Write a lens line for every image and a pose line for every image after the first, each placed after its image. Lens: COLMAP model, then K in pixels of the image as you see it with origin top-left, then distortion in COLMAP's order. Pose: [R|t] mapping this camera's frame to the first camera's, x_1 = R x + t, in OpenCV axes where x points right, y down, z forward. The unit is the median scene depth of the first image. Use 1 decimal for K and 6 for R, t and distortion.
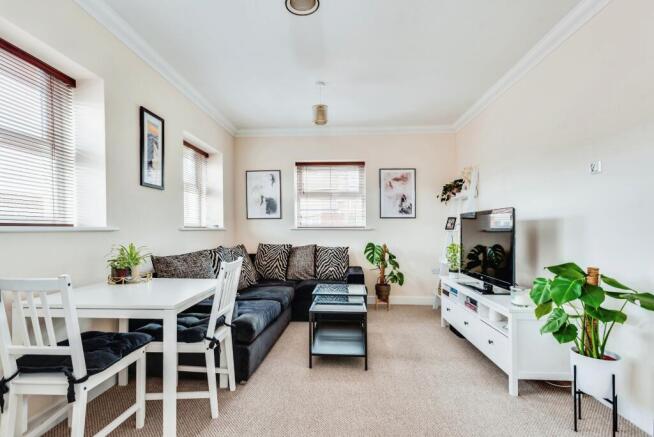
lens RADIAL K [[308.7, 0, 312.1], [0, 308.7, 225.2], [0, 0, 1]] dist [0.003820, 0.000187]
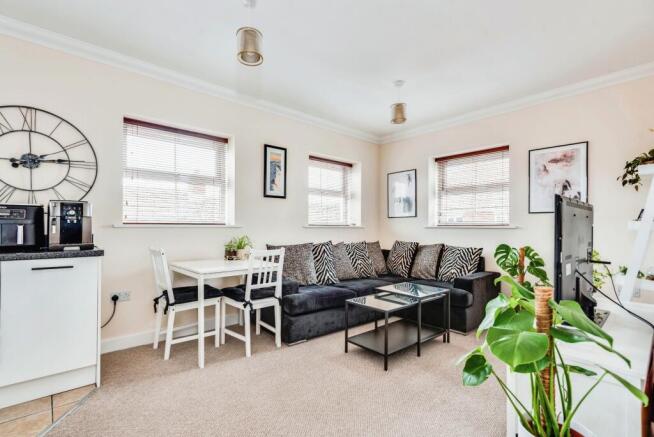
lens RADIAL K [[294.3, 0, 326.2], [0, 294.3, 224.6], [0, 0, 1]] dist [0.001259, 0.000009]
pose [[0.720171, -0.003981, -0.693785, 0.383064], [0.005225, 0.999986, -0.000314, 0.003009], [0.693777, -0.003399, 0.720182, 0.110399]]
